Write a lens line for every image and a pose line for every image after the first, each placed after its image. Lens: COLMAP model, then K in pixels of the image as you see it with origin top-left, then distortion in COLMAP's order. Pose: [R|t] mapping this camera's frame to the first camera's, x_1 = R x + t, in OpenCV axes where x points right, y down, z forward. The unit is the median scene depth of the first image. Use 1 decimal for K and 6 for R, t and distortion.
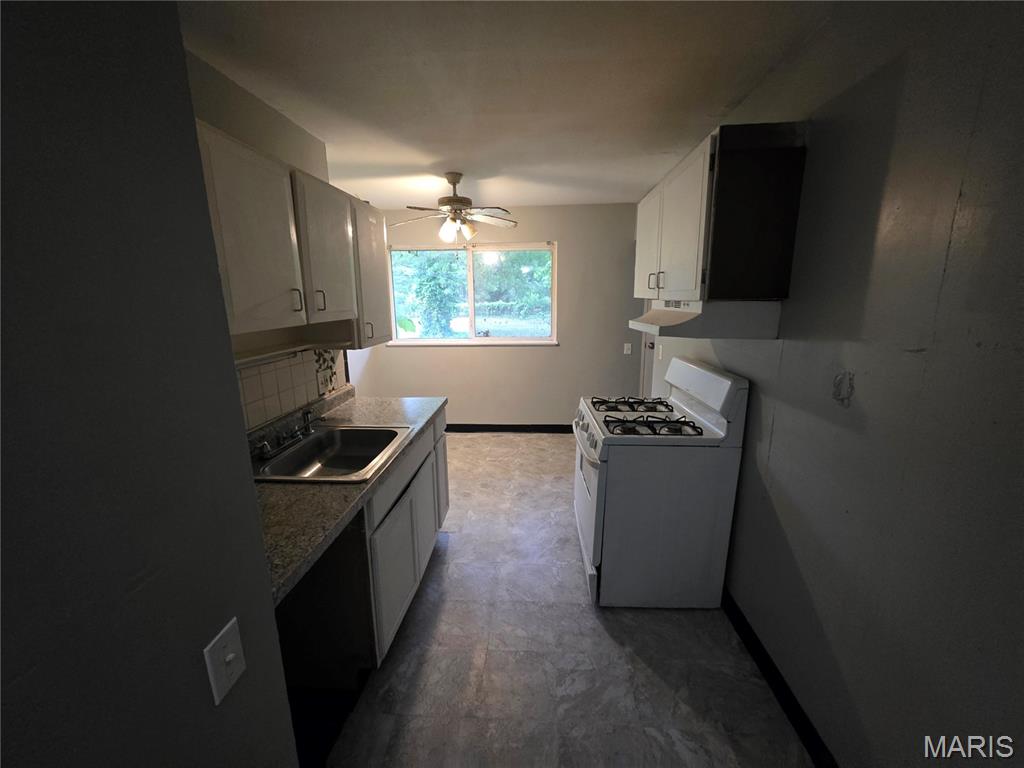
lens RADIAL K [[408.8, 0, 515.5], [0, 408.8, 381.5], [0, 0, 1]] dist [-0.001899, -0.000174]
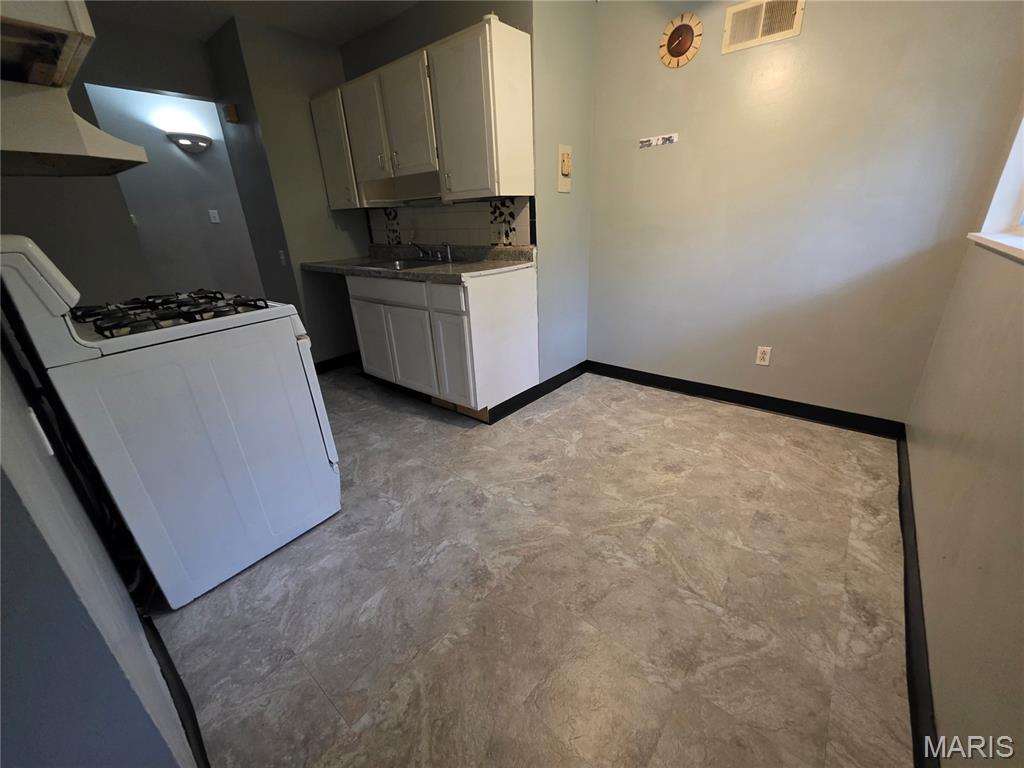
lens RADIAL K [[408.8, 0, 516.8], [0, 408.8, 381.6], [0, 0, 1]] dist [-0.001899, -0.000174]
pose [[-0.581747, 0.333873, -0.741686, 0.354855], [-0.125428, 0.864137, 0.487376, -0.150145], [0.803640, 0.376558, -0.460832, 1.264523]]
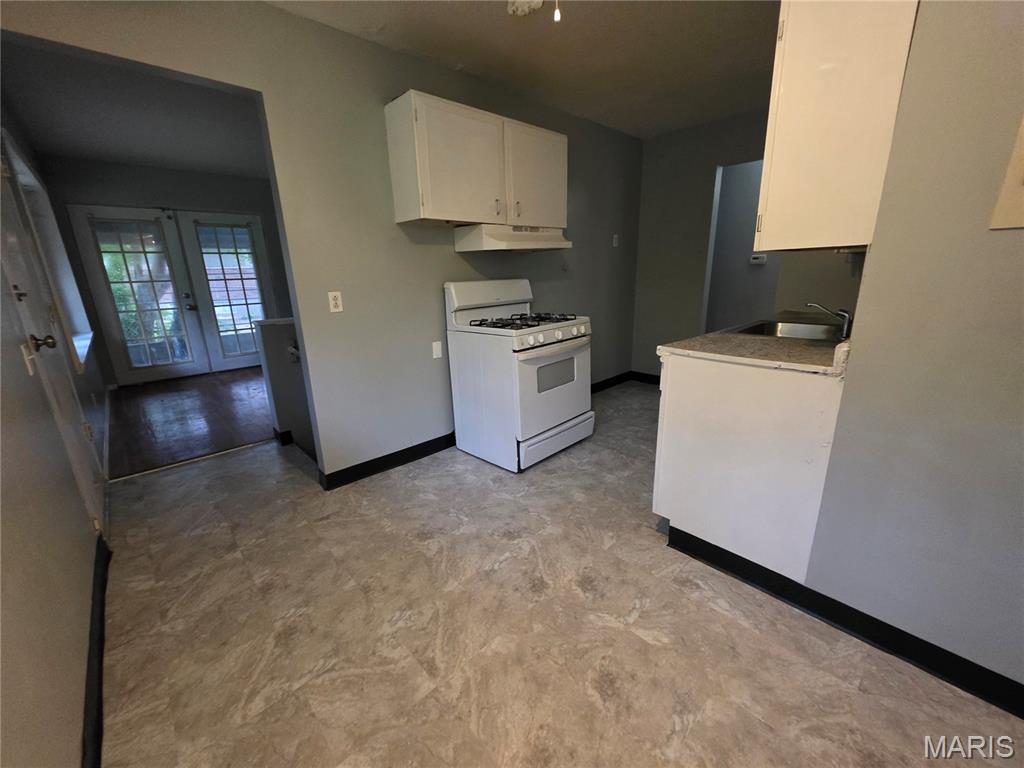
lens RADIAL K [[408.8, 0, 518.5], [0, 408.8, 383.3], [0, 0, 1]] dist [-0.001899, -0.000174]
pose [[-0.739013, -0.152317, 0.656246, -0.366801], [0.174661, 0.897480, 0.404999, -0.177551], [-0.650656, 0.413920, -0.636645, 1.314306]]
